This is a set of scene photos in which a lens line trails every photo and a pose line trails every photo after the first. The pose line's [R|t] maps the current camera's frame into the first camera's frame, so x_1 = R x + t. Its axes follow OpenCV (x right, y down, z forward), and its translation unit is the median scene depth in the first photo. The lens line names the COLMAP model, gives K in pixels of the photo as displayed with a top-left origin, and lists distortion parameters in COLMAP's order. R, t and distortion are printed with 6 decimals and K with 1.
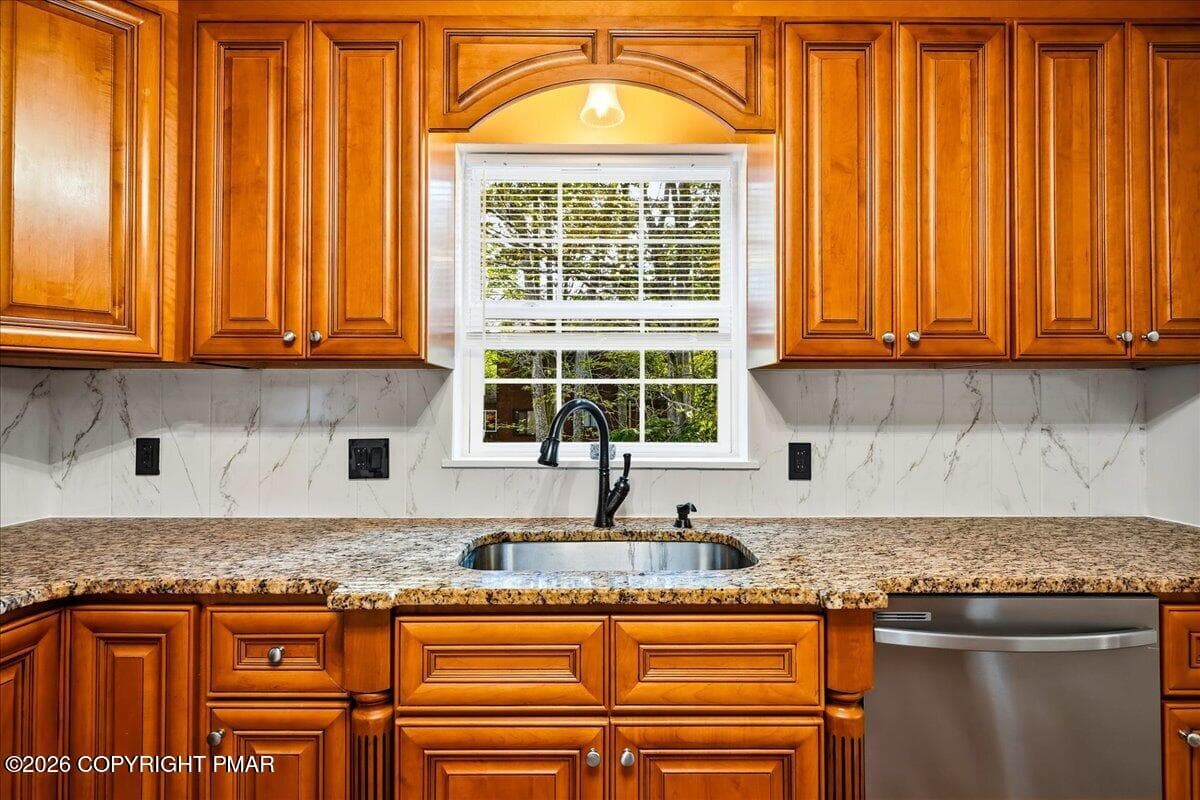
lens RADIAL K [[586.4, 0, 600.1], [0, 586.4, 407.8], [0, 0, 1]] dist [0.002881, 0.000511]
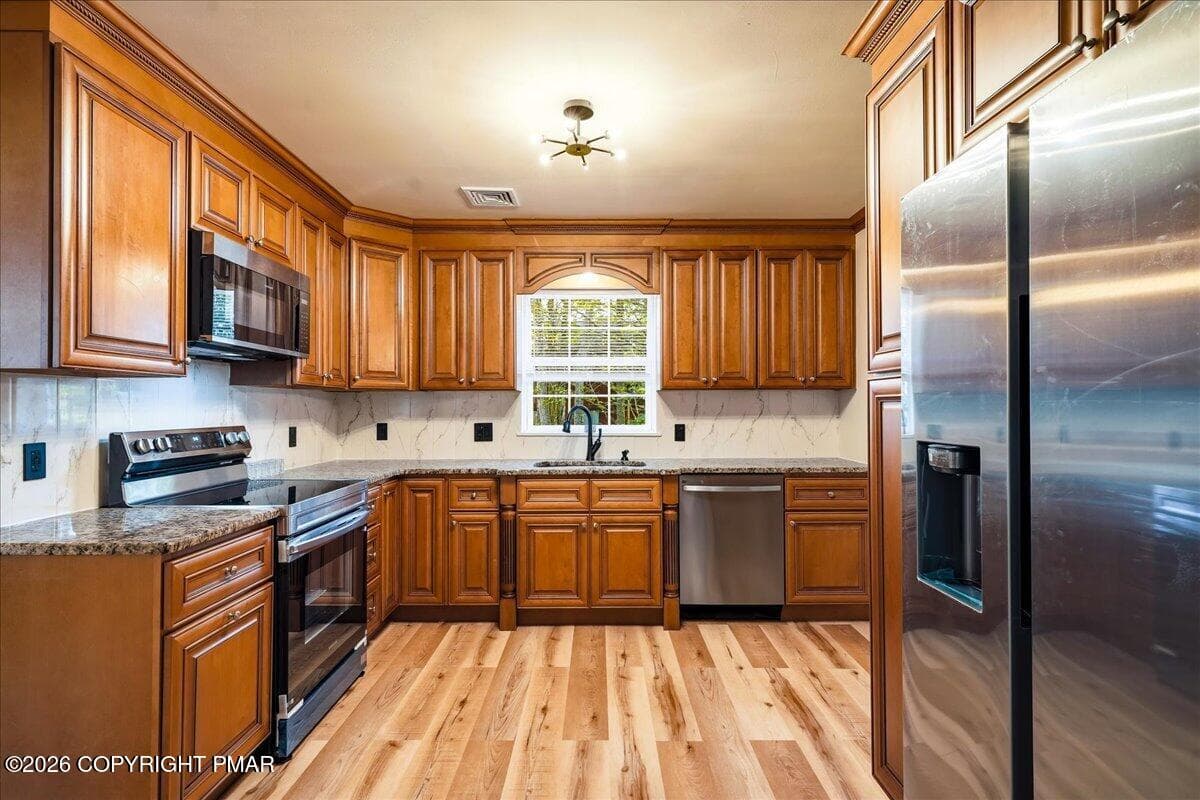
lens RADIAL K [[586.4, 0, 598.2], [0, 586.4, 399.0], [0, 0, 1]] dist [0.002881, 0.000511]
pose [[0.999992, -0.003501, -0.002164, 0.049071], [0.003471, 0.999899, -0.013765, -0.006302], [0.002212, 0.013757, 0.999903, -1.415963]]
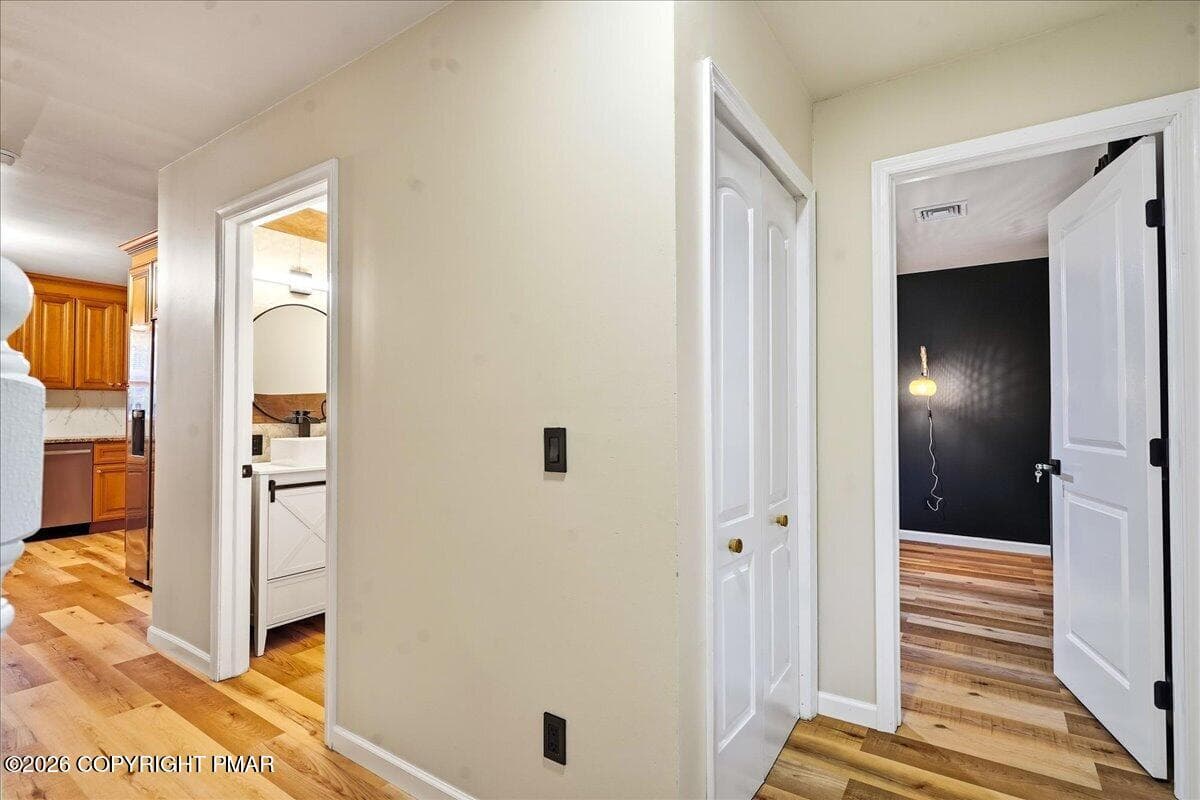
lens RADIAL K [[586.4, 0, 603.5], [0, 586.4, 401.1], [0, 0, 1]] dist [0.002881, 0.000511]
pose [[0.558004, 0.008911, 0.829790, -0.506877], [-0.008407, 0.999952, -0.005086, -0.015451], [-0.829796, -0.004138, 0.558052, -3.807660]]
